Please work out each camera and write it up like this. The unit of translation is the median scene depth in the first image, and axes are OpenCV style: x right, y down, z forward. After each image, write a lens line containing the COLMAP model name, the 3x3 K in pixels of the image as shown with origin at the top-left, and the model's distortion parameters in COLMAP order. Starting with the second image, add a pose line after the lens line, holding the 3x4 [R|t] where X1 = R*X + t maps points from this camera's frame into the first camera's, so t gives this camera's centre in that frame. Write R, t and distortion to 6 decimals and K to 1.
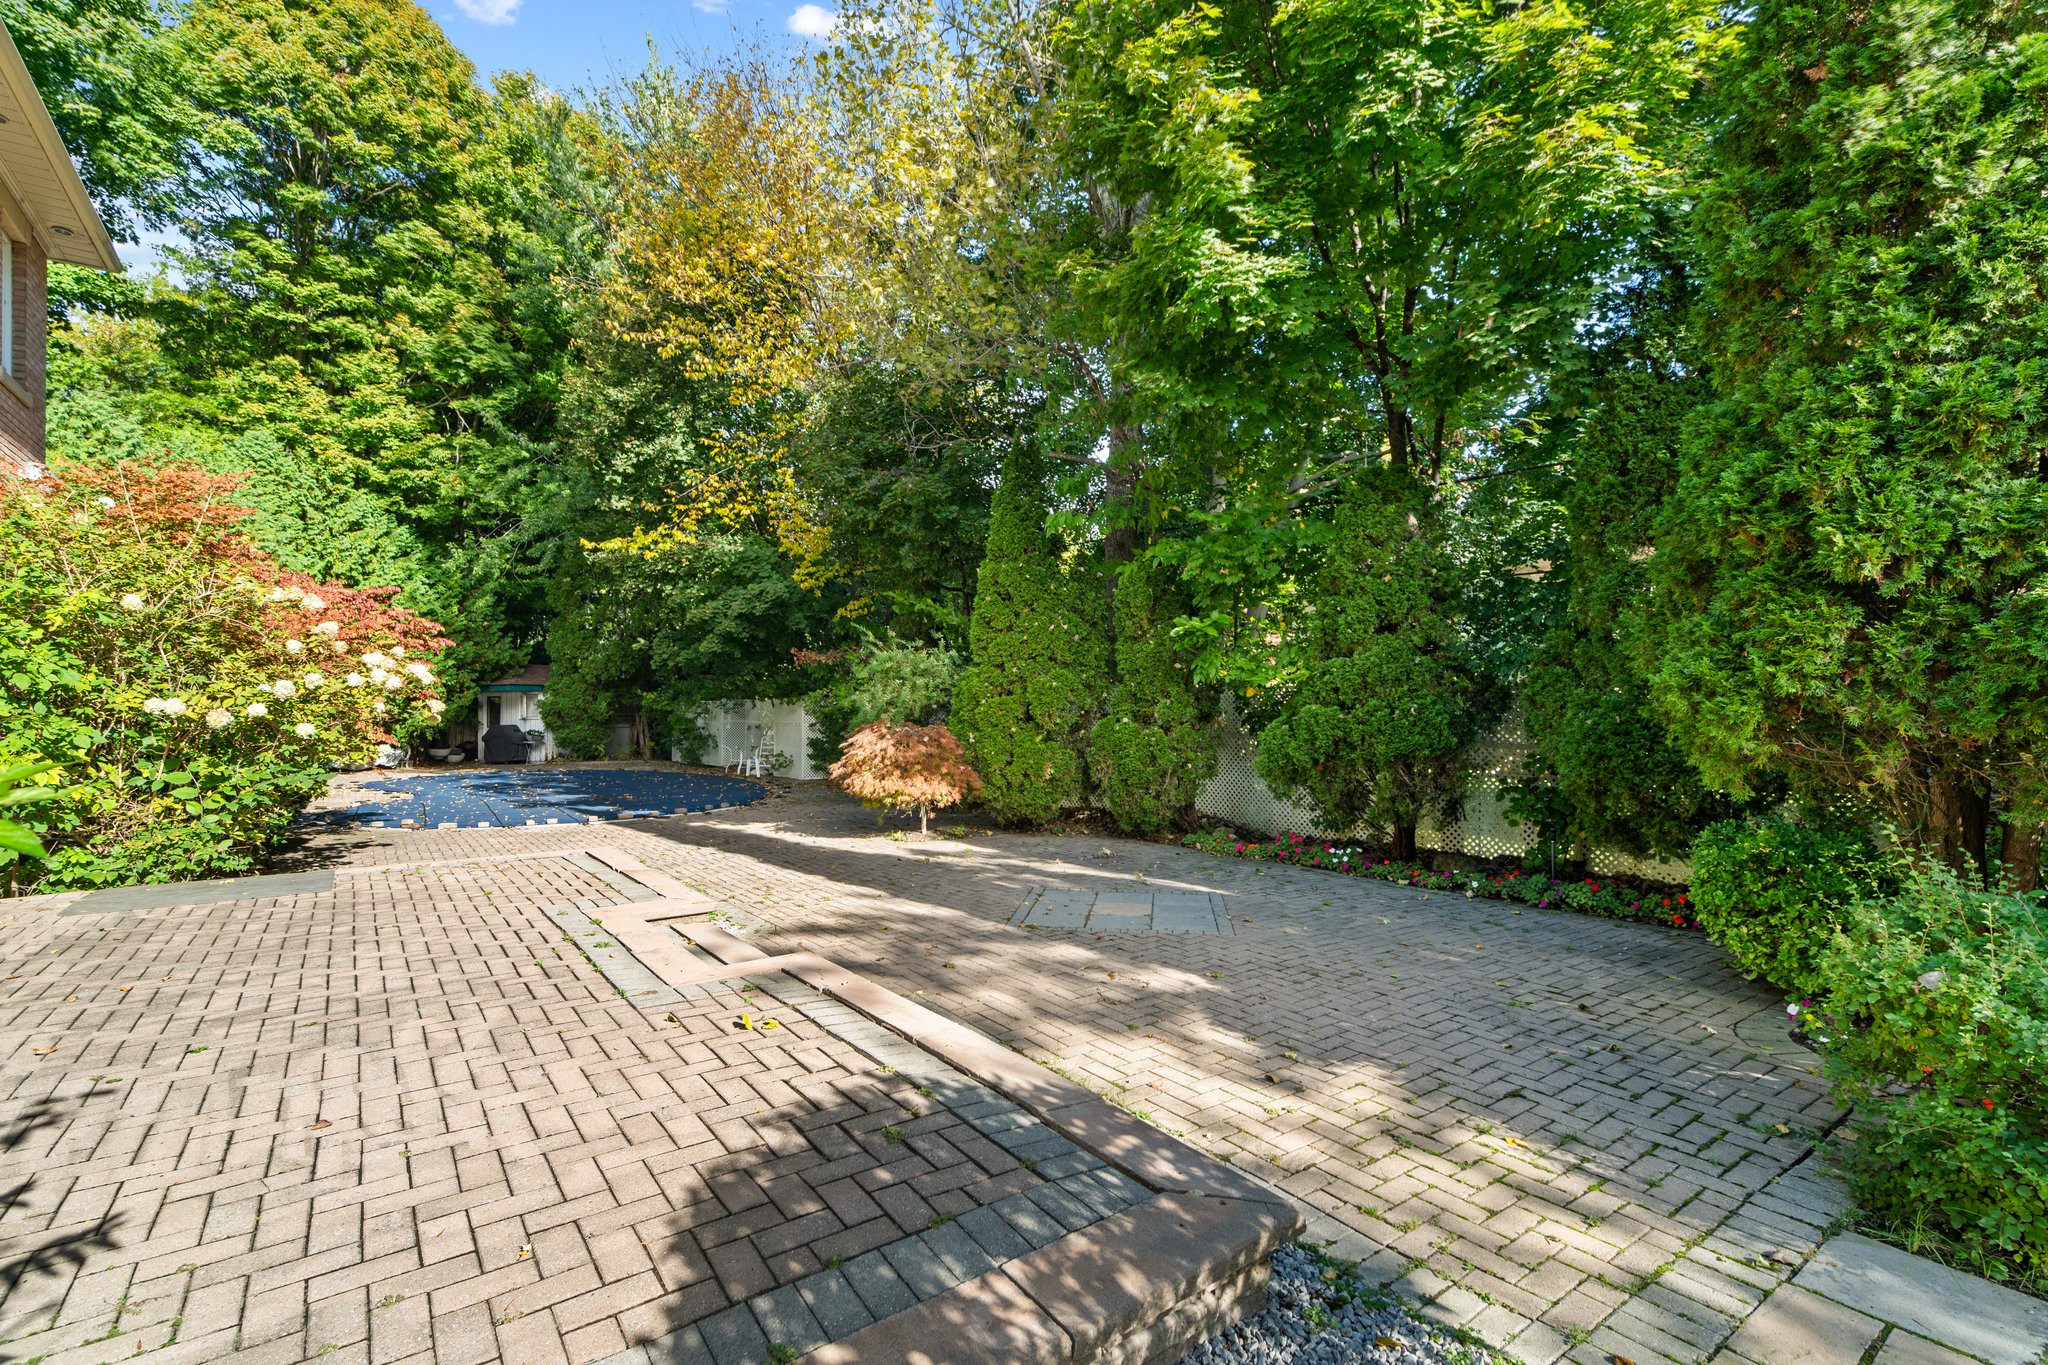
lens RADIAL K [[924.6, 0, 1019.5], [0, 924.6, 700.6], [0, 0, 1]] dist [-0.002340, -0.000079]
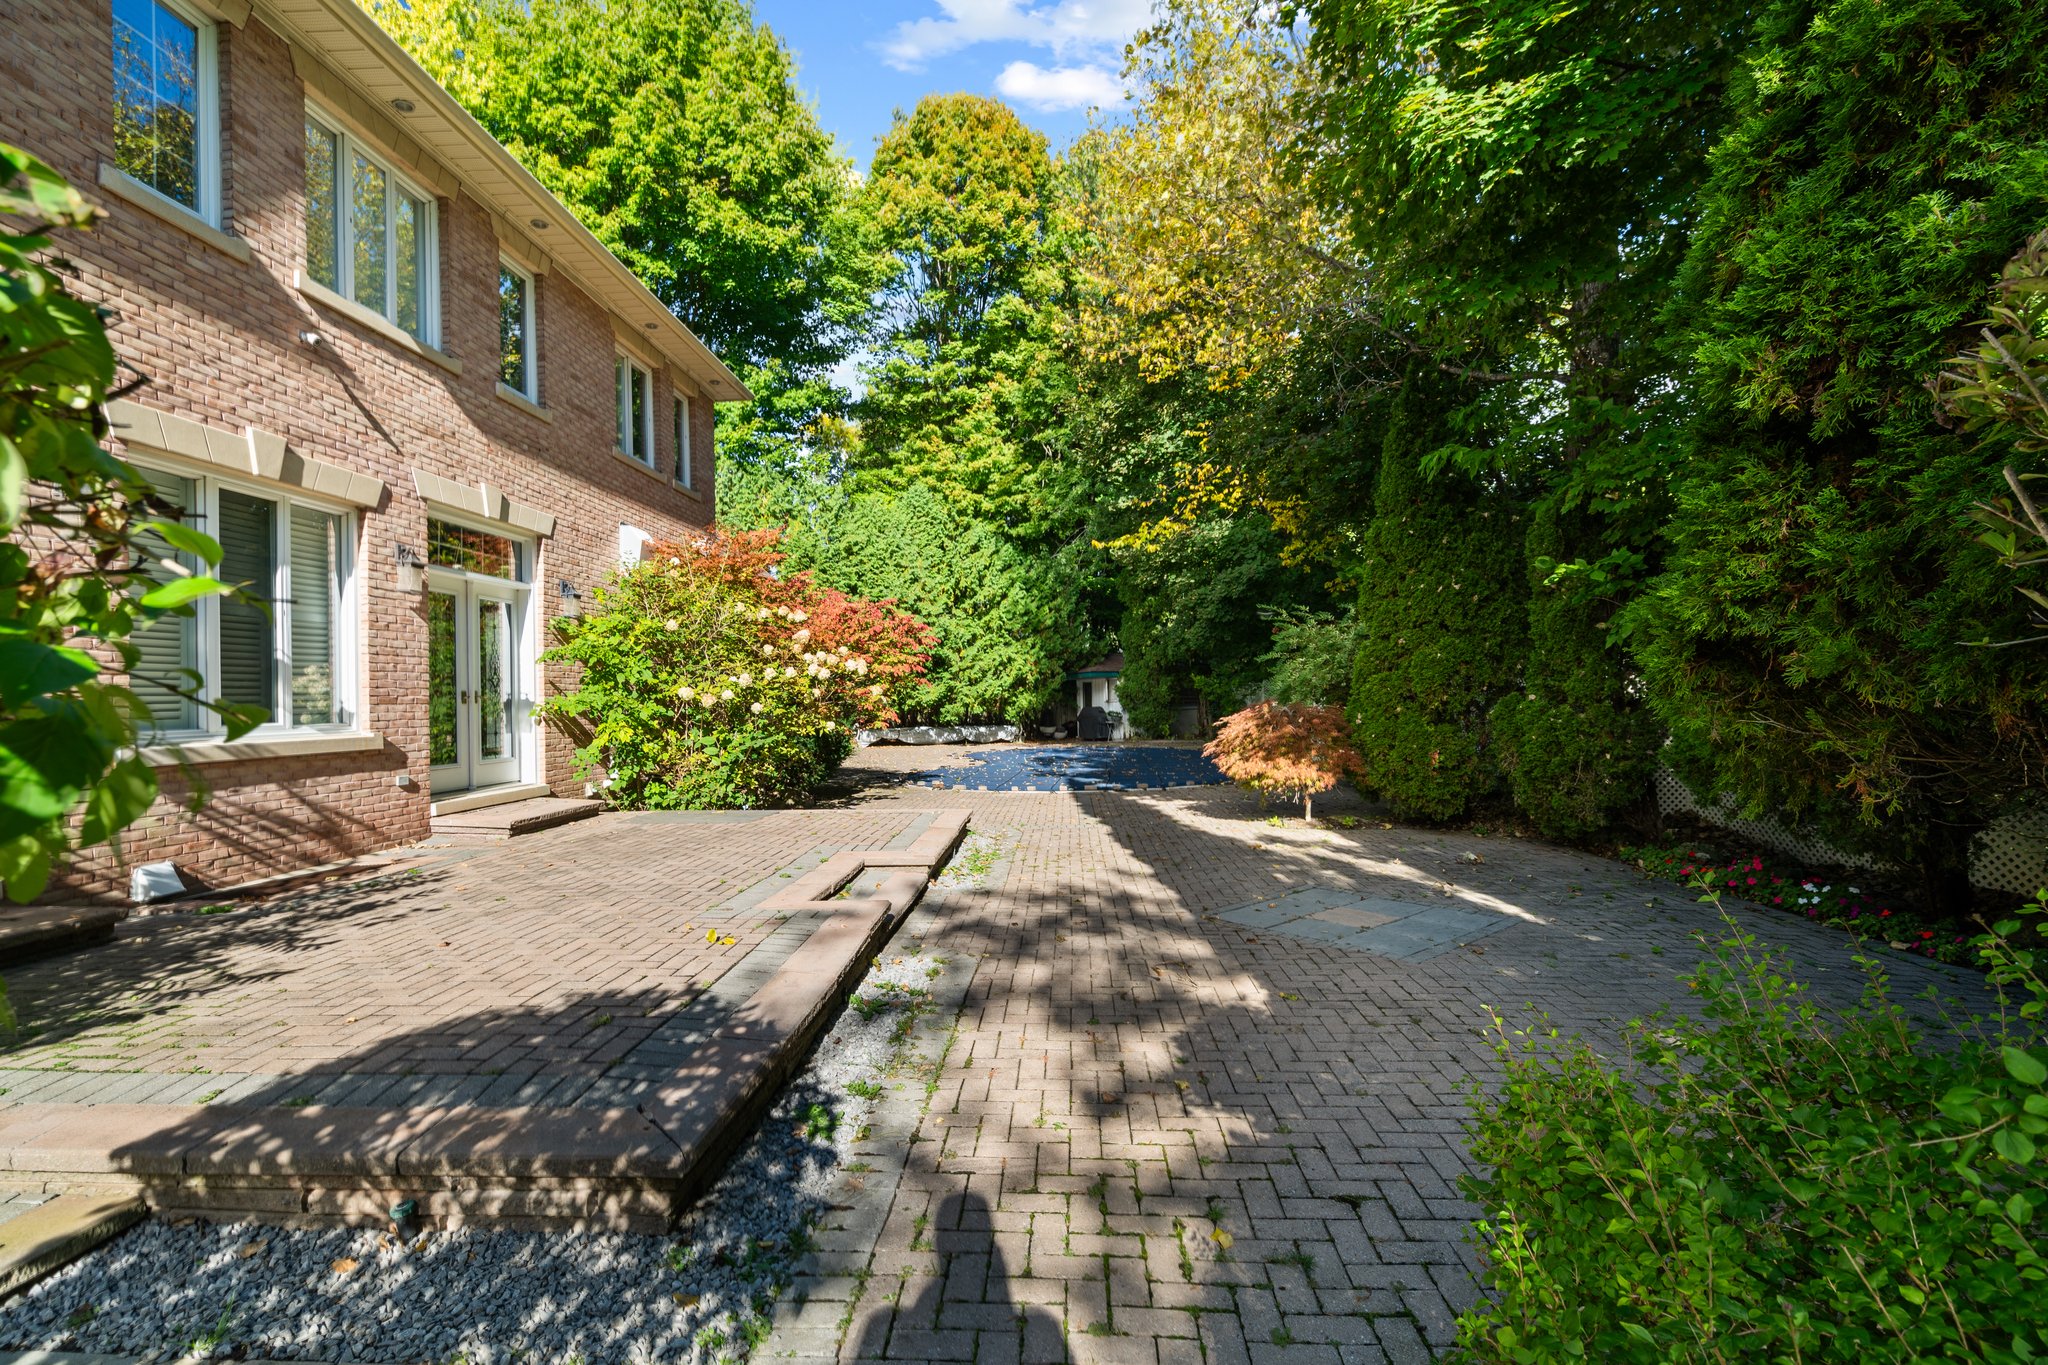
lens RADIAL K [[935.6, 0, 1017.0], [0, 935.6, 687.7], [0, 0, 1]] dist [-0.005298, 0.000549]
pose [[0.776980, -0.013904, -0.629372, 0.160808], [0.017447, 0.999848, -0.000550, 0.003095], [0.629284, -0.010553, 0.777104, 0.052381]]
